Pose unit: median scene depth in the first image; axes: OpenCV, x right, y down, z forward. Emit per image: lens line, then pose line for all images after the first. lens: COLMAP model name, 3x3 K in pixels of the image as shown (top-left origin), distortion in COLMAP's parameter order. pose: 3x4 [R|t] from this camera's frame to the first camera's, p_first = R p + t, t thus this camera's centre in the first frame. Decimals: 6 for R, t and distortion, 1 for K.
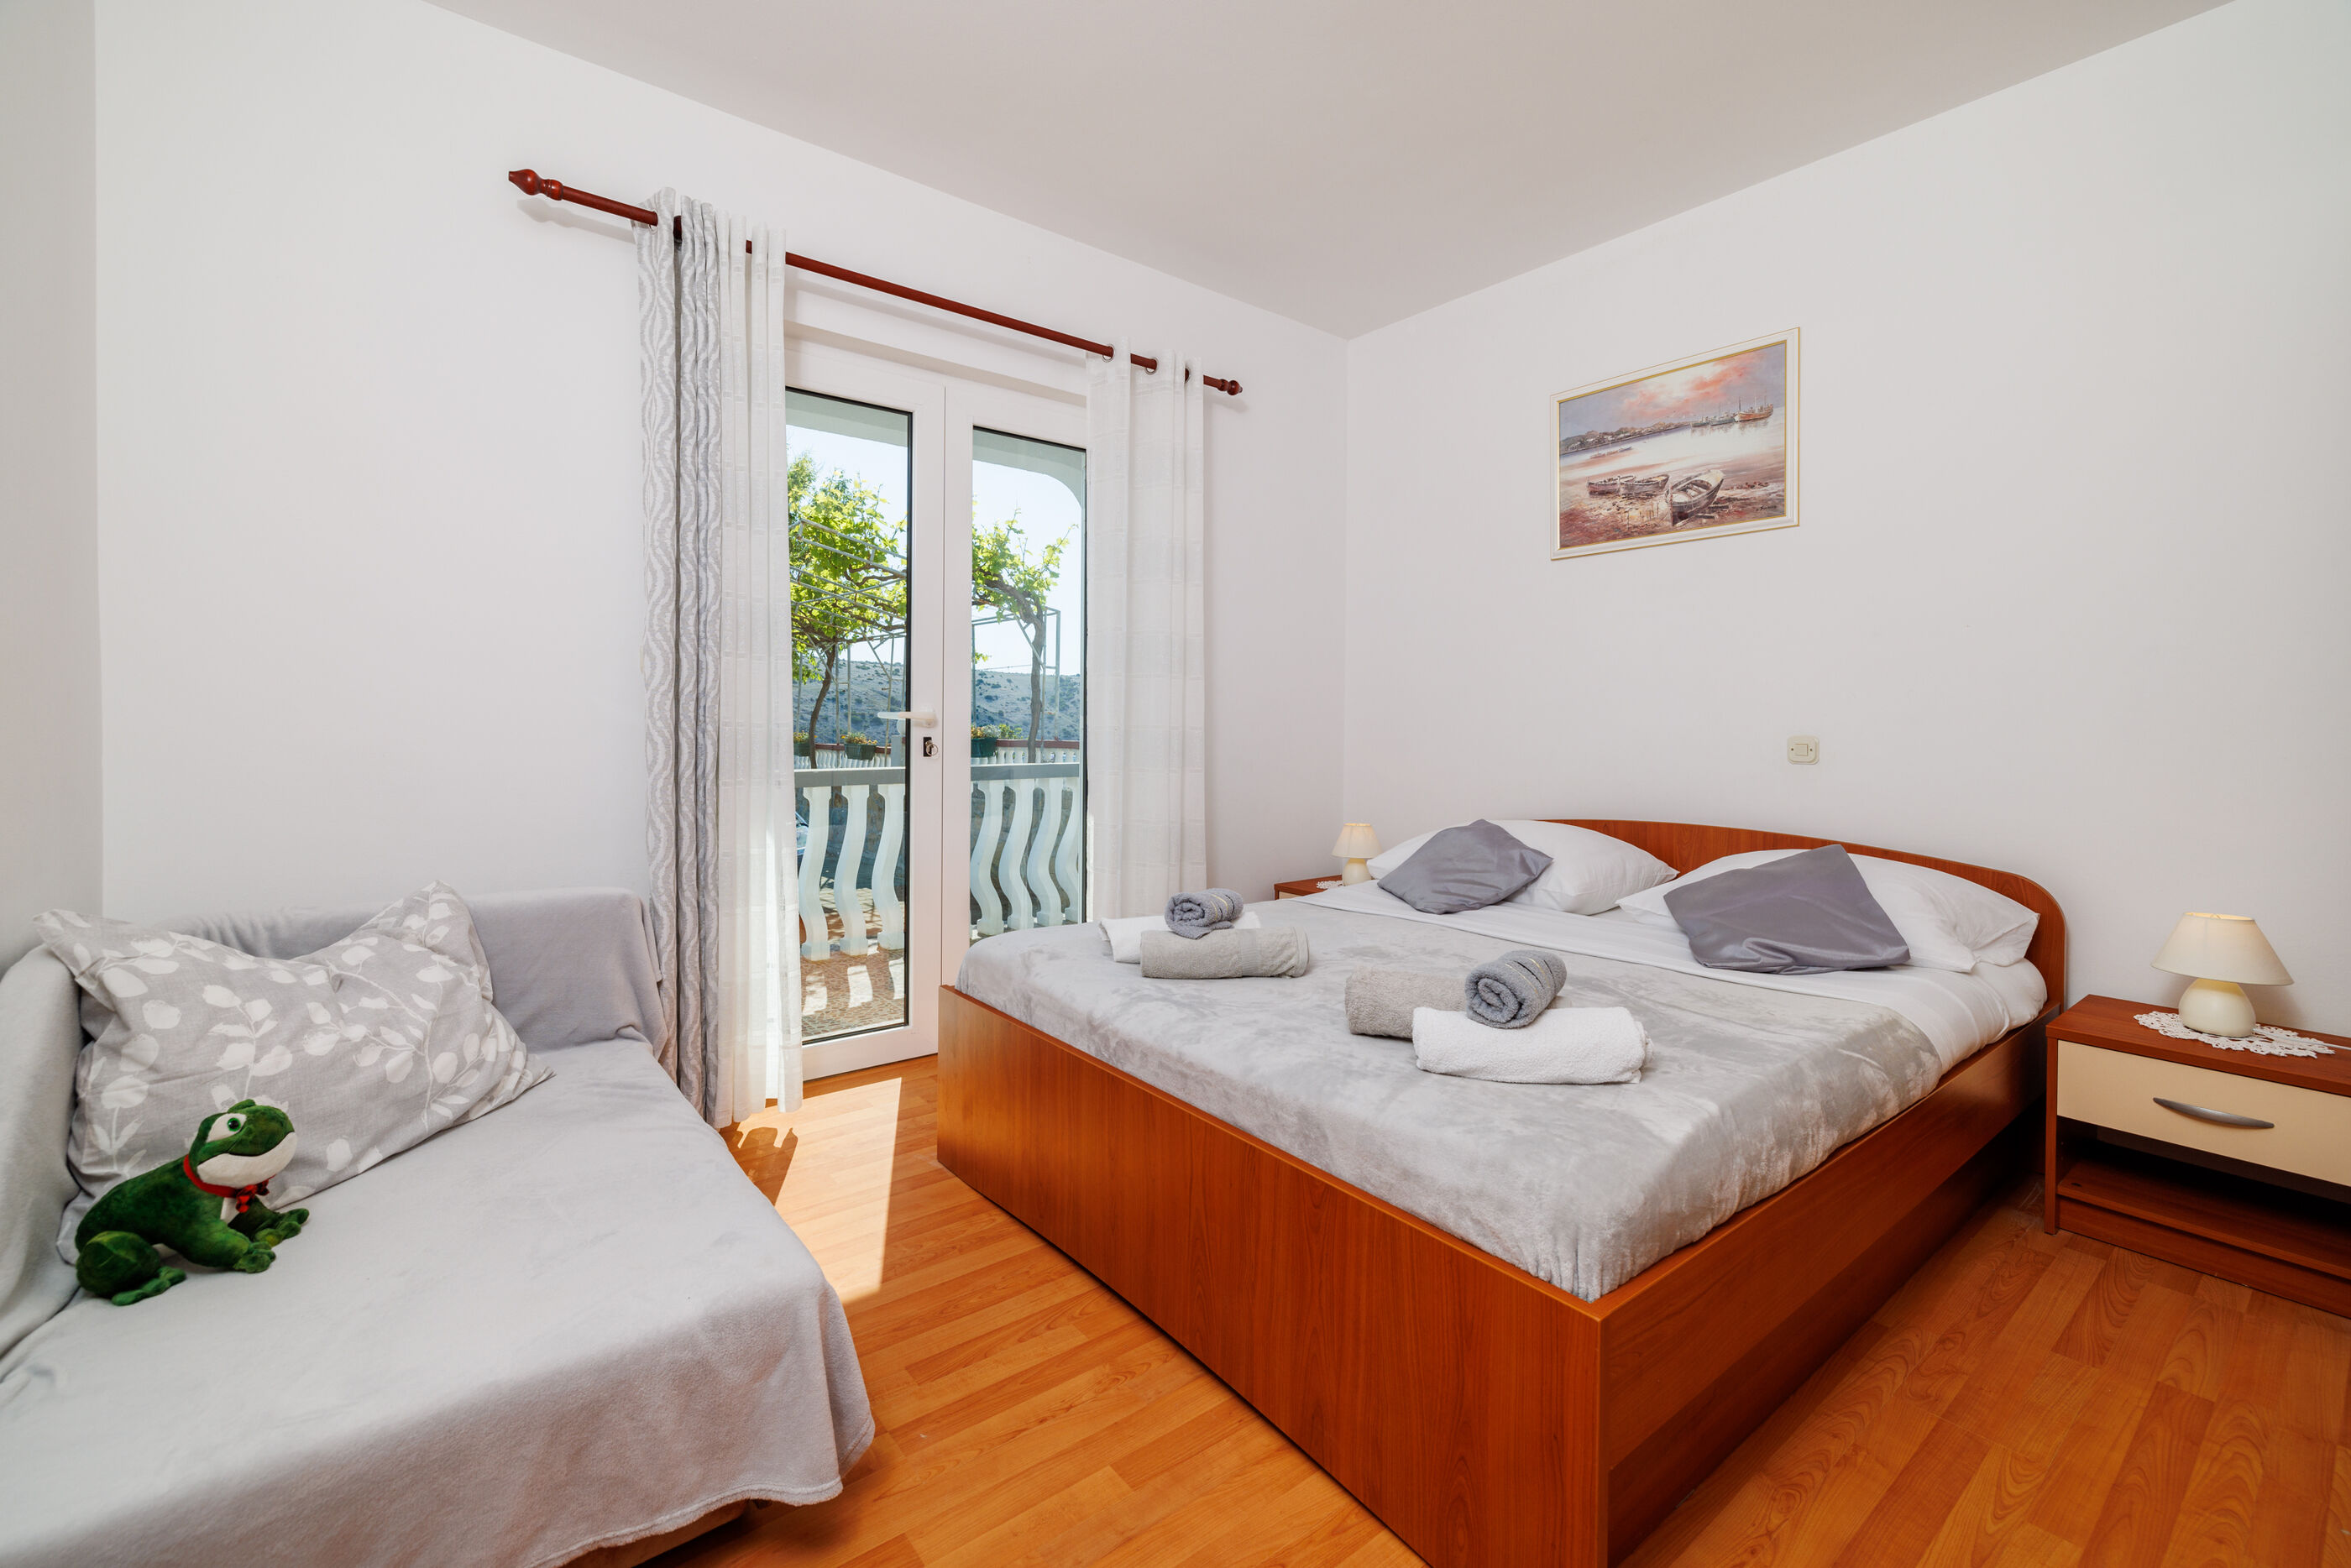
lens RADIAL K [[991.2, 0, 1137.2], [0, 991.2, 739.2], [0, 0, 1]] dist [0.000729, 0.000388]
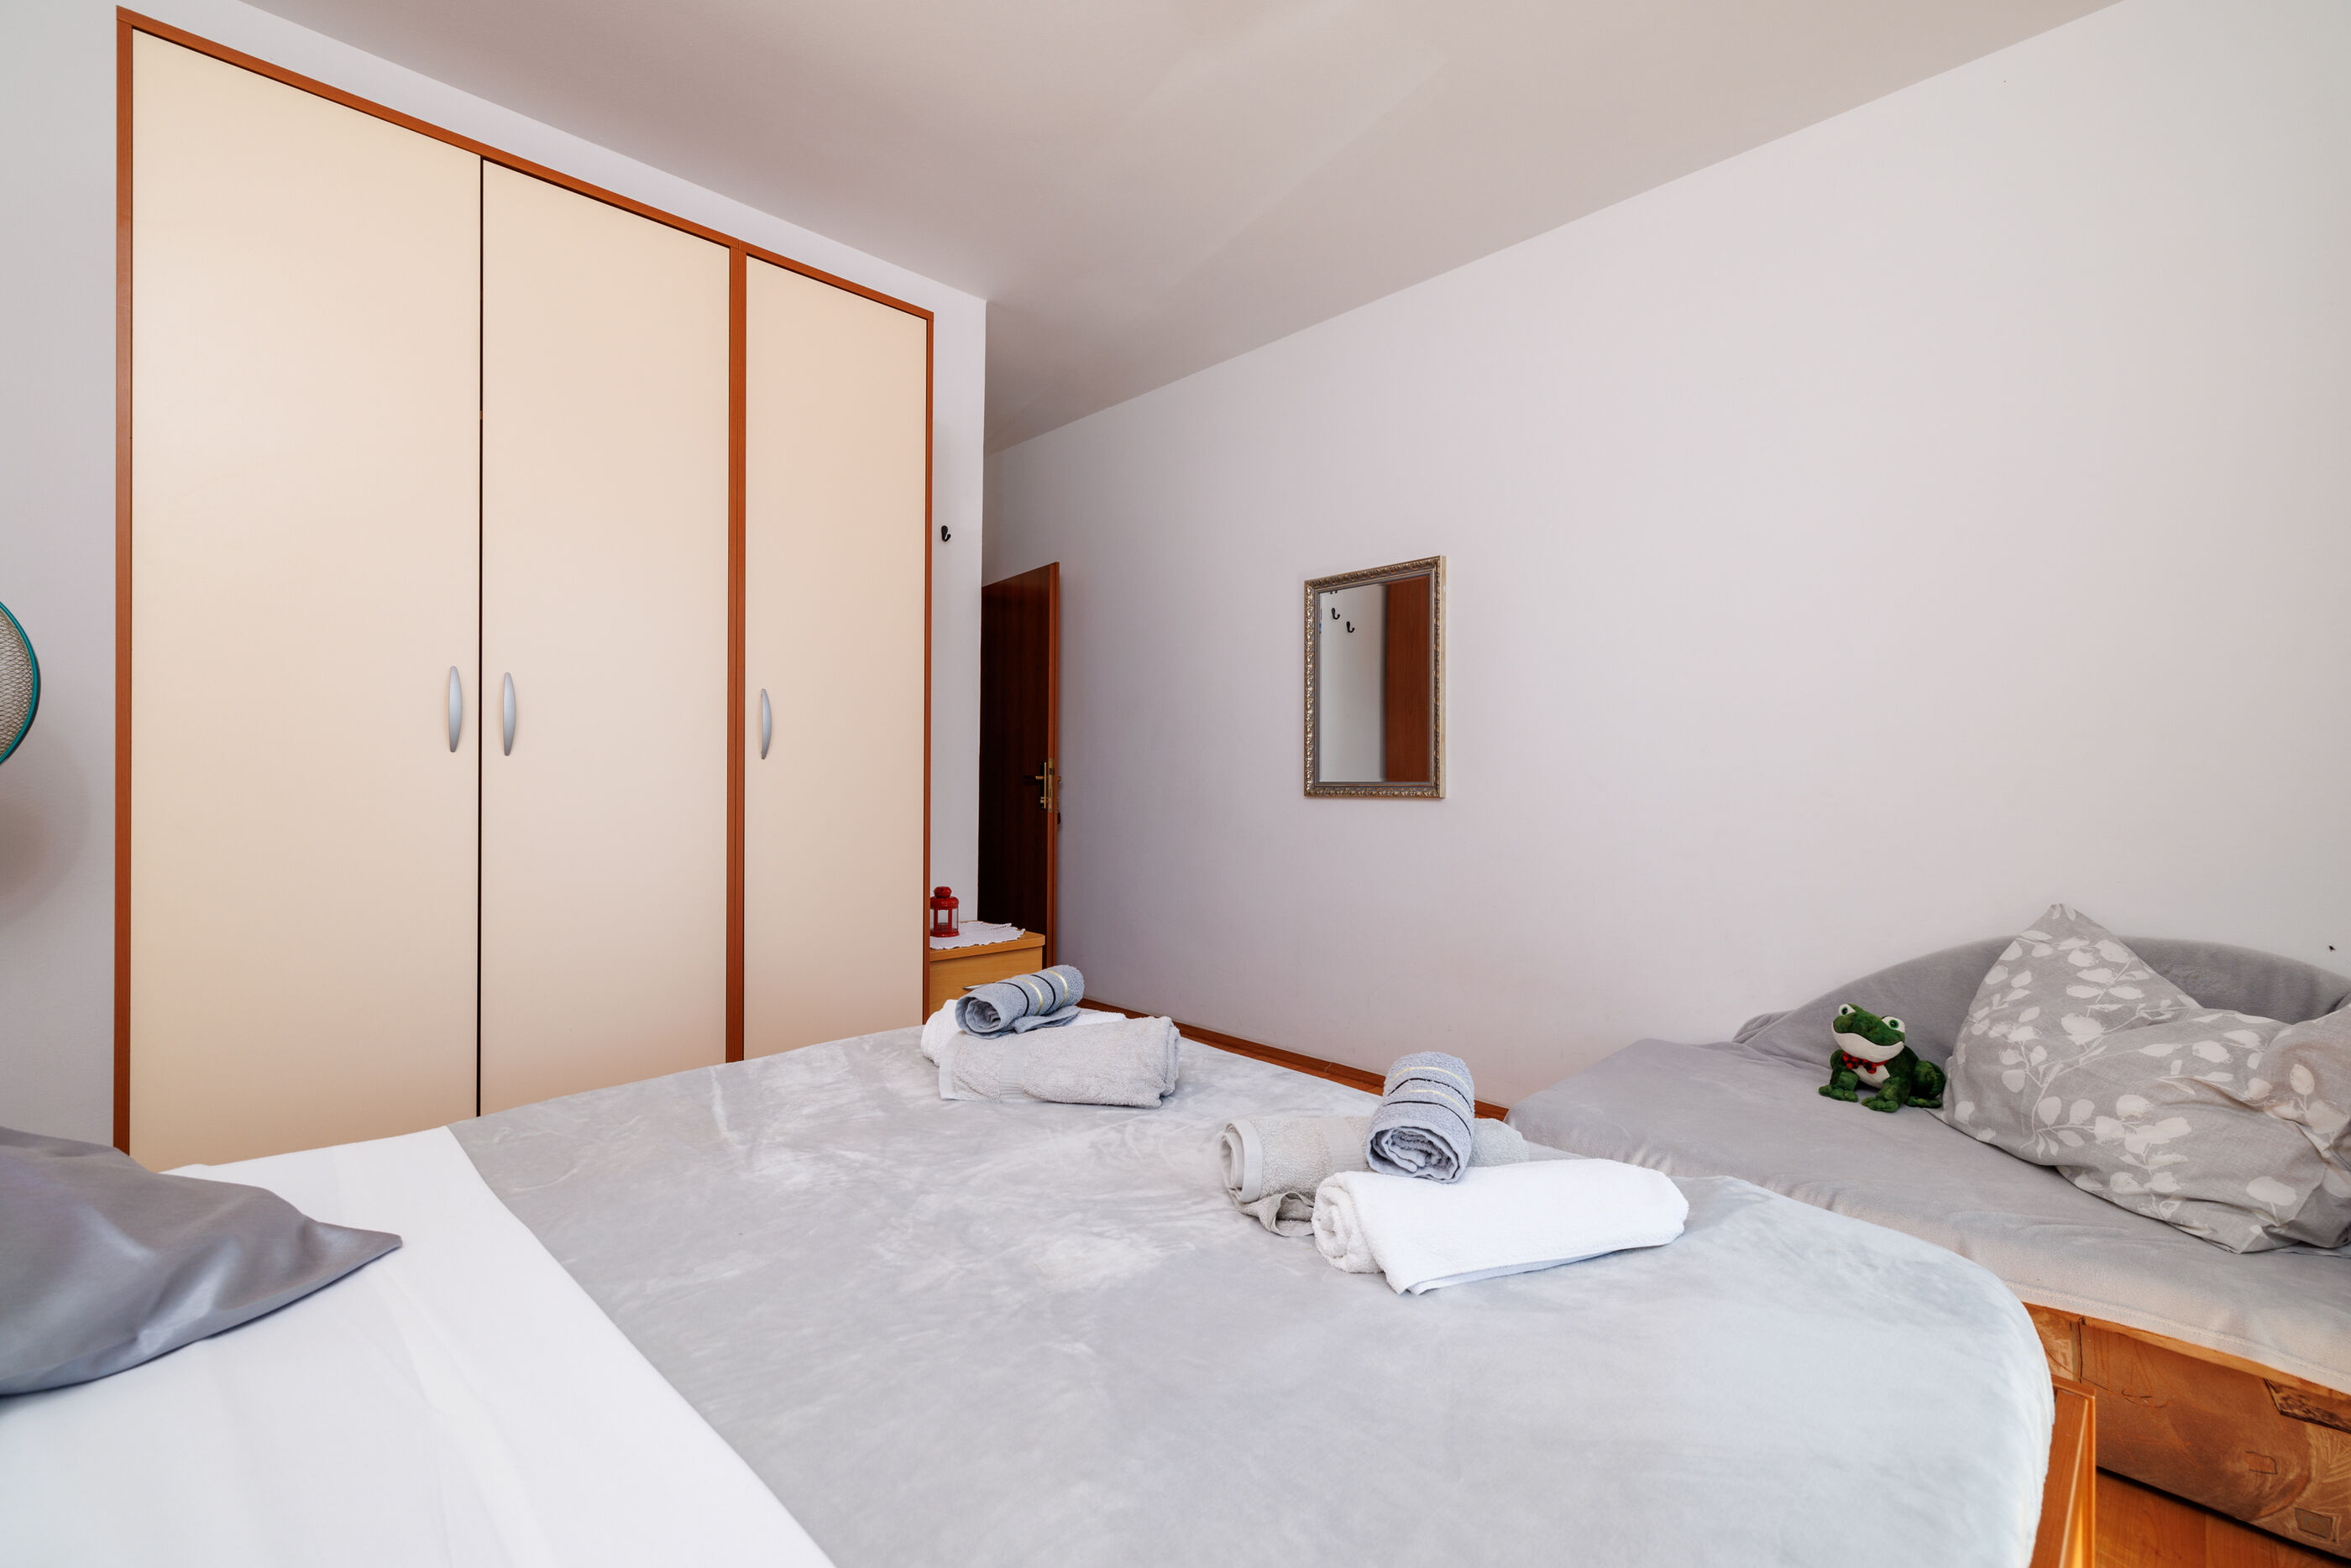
lens RADIAL K [[991.2, 0, 1180.1], [0, 991.2, 782.5], [0, 0, 1]] dist [0.000729, 0.000388]
pose [[-0.992248, -0.011976, -0.123693, 0.177457], [-0.014230, 0.999748, 0.017356, -0.005563], [0.123454, 0.018981, -0.992169, 1.055977]]
